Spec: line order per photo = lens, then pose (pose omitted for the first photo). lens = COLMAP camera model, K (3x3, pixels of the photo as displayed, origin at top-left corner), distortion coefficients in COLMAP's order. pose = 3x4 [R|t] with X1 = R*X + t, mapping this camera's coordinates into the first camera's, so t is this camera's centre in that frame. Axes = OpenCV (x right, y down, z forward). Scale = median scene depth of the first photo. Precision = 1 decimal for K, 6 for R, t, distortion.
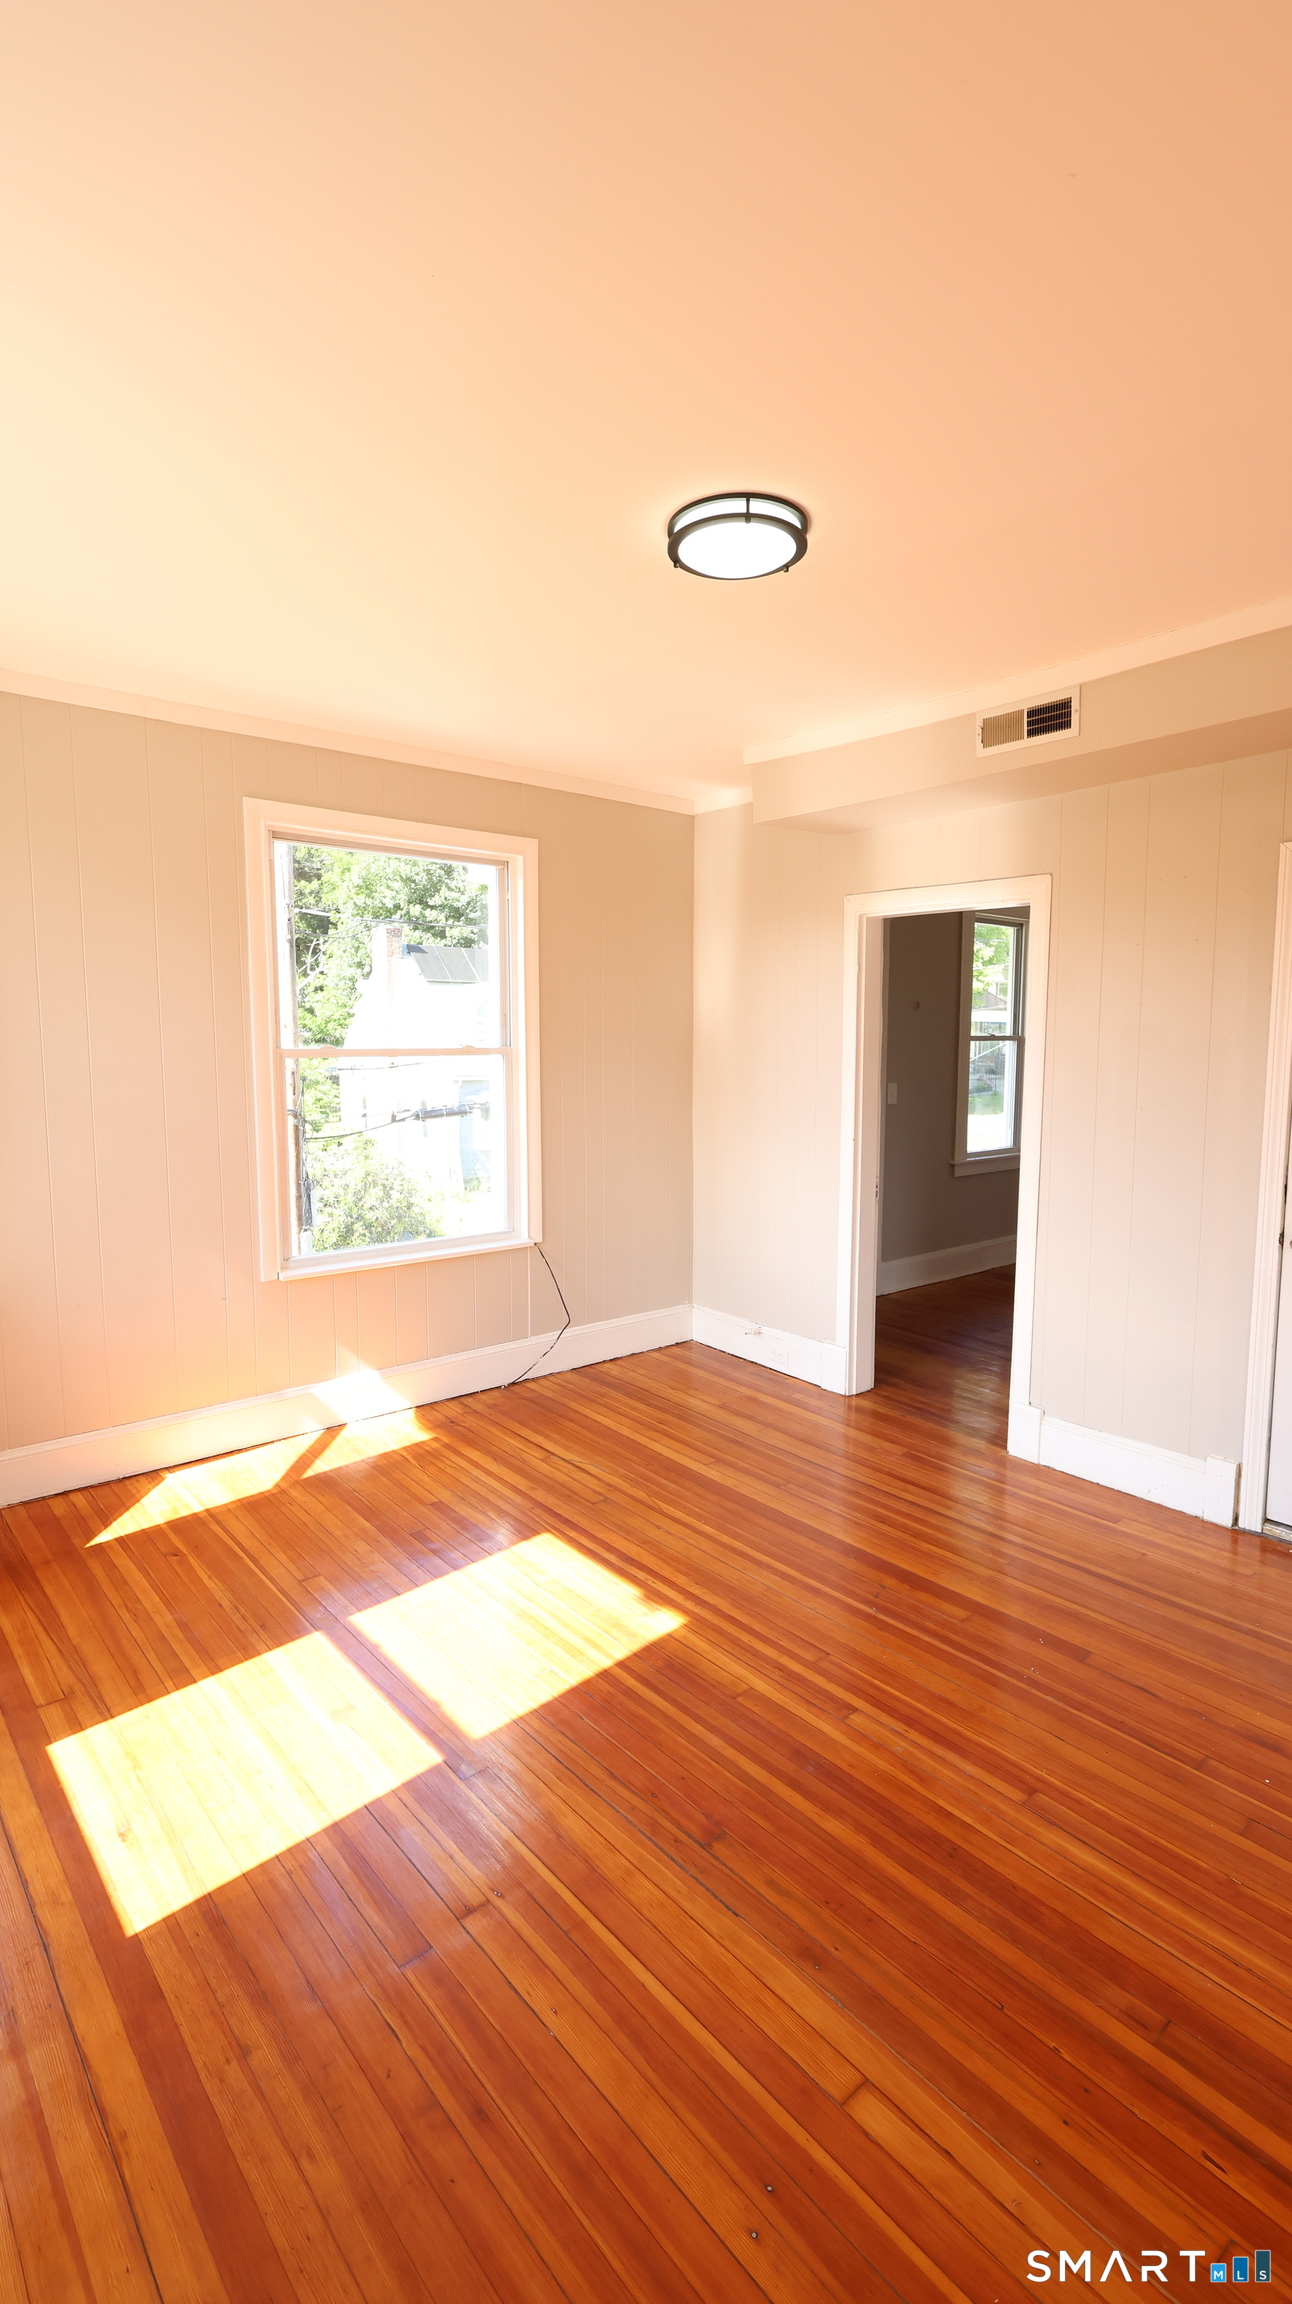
lens RADIAL K [[1076.7, 0, 641.8], [0, 1076.7, 1152.3], [0, 0, 1]] dist [0.002991, 0.000531]
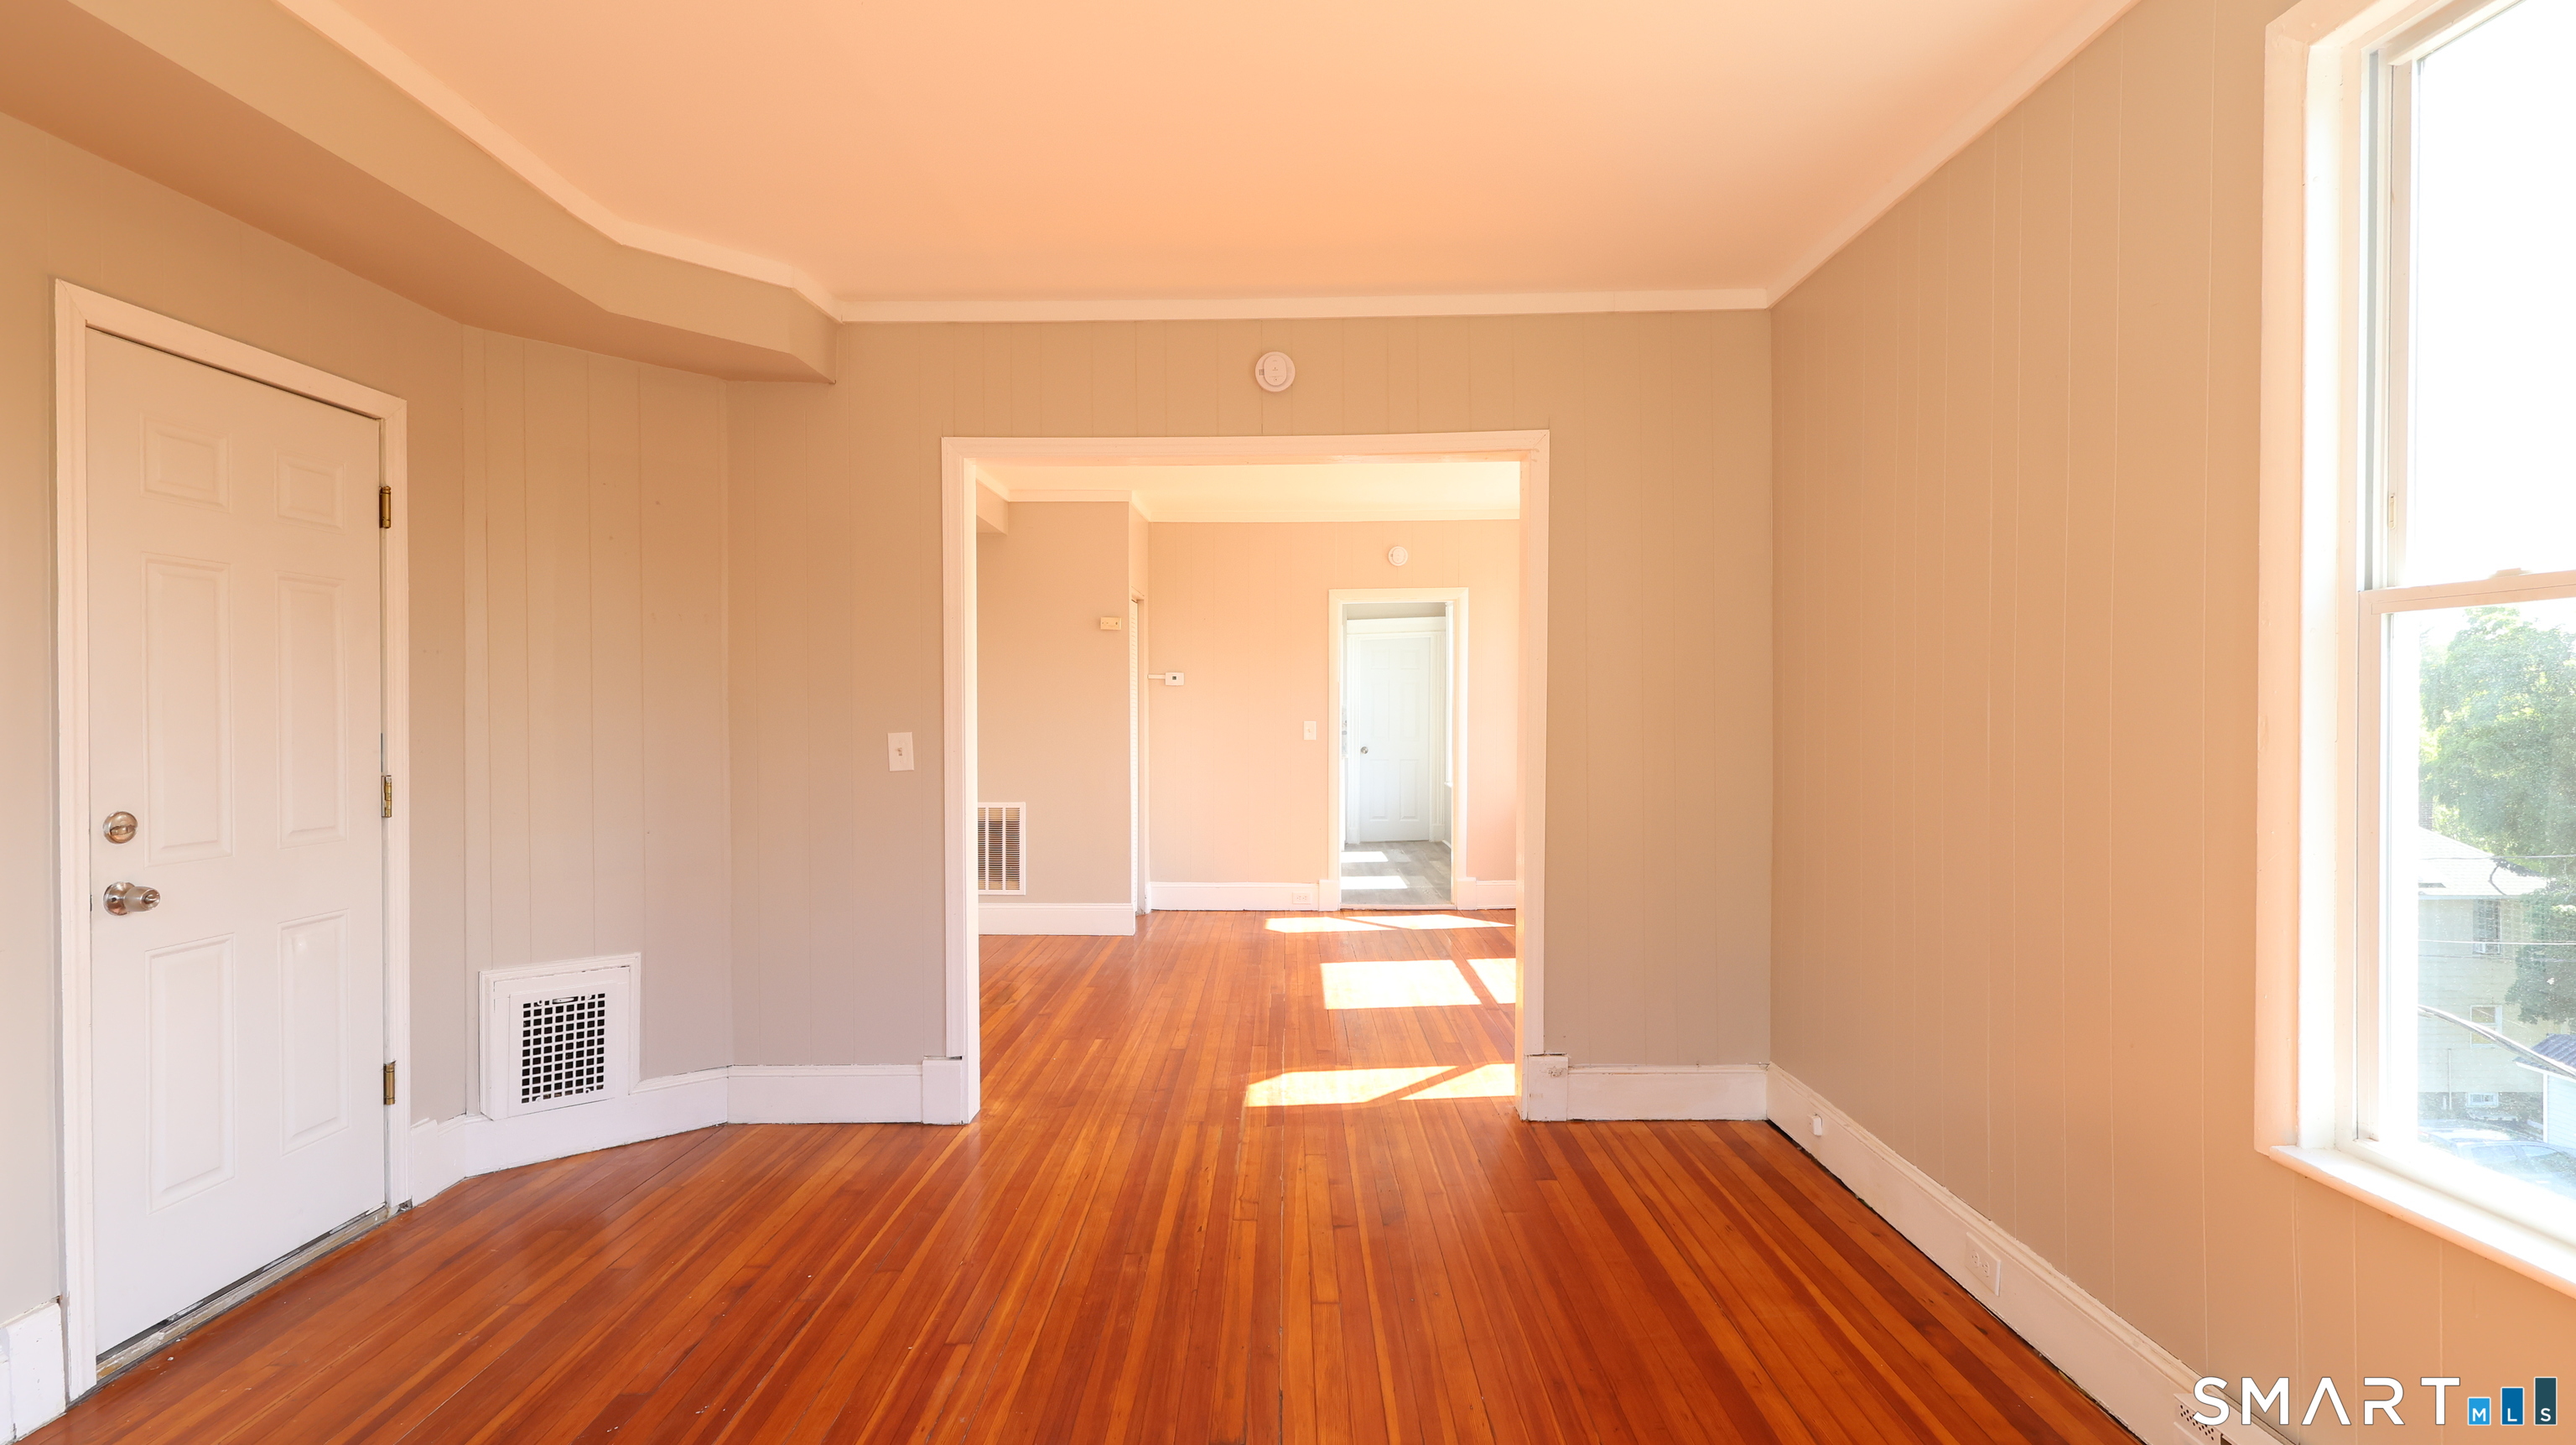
lens RADIAL K [[1203.9, 0, 1288.4], [0, 1203.9, 716.0], [0, 0, 1]] dist [0.002991, 0.000531]
pose [[-0.769949, 0.001459, 0.638104, -0.633181], [0.070798, 0.994019, 0.083154, -0.060690], [-0.634166, 0.109200, -0.765447, 1.695537]]
